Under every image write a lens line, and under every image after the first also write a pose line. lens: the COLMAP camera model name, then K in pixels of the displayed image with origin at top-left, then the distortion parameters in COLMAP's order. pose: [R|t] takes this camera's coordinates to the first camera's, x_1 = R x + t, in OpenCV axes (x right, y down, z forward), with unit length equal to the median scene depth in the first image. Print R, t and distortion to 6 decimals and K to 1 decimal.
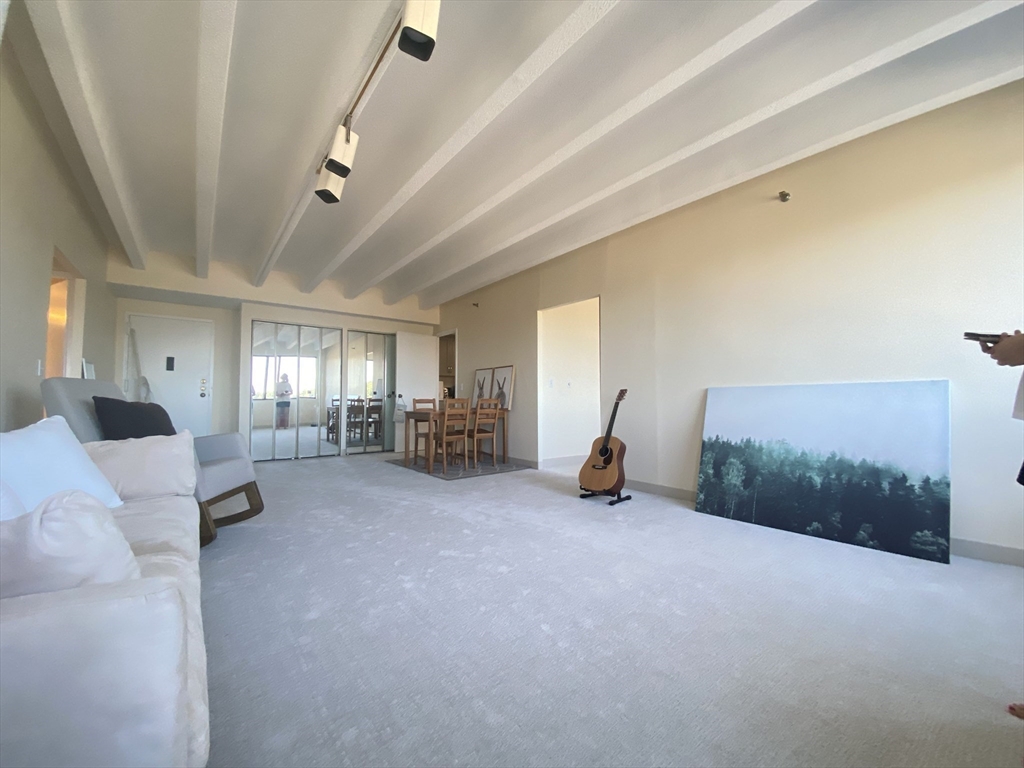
lens RADIAL K [[413.0, 0, 506.6], [0, 413.0, 382.9], [0, 0, 1]] dist [0.017916, -0.018872]
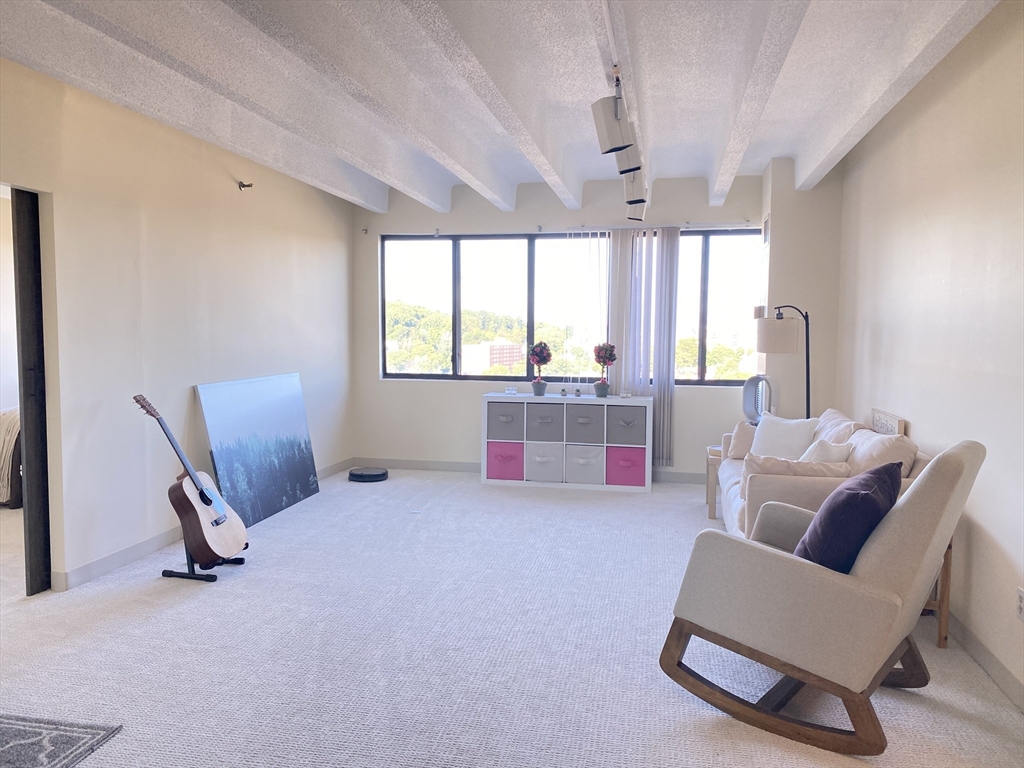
lens RADIAL K [[780.5, 0, 517.7], [0, 780.5, 380.3], [0, 0, 1]] dist [0.044986, -0.057626]
pose [[-0.678661, -0.059371, 0.732048, -0.602015], [-0.045736, 0.998209, 0.038556, -0.049530], [-0.733026, -0.007314, -0.680161, 0.934703]]
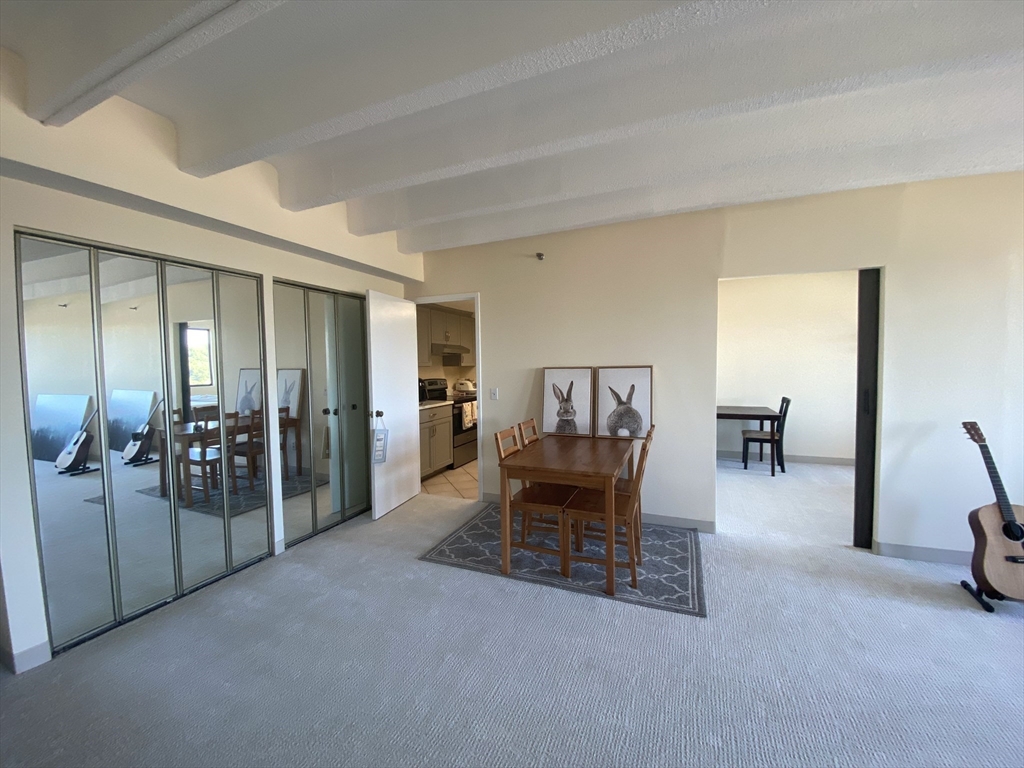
lens RADIAL K [[413.0, 0, 508.3], [0, 413.0, 381.7], [0, 0, 1]] dist [0.017916, -0.018872]
pose [[0.866105, -0.037338, 0.498465, -0.461169], [-0.005816, 0.996386, 0.084741, -0.068304], [-0.499828, -0.076294, 0.862758, 0.559173]]
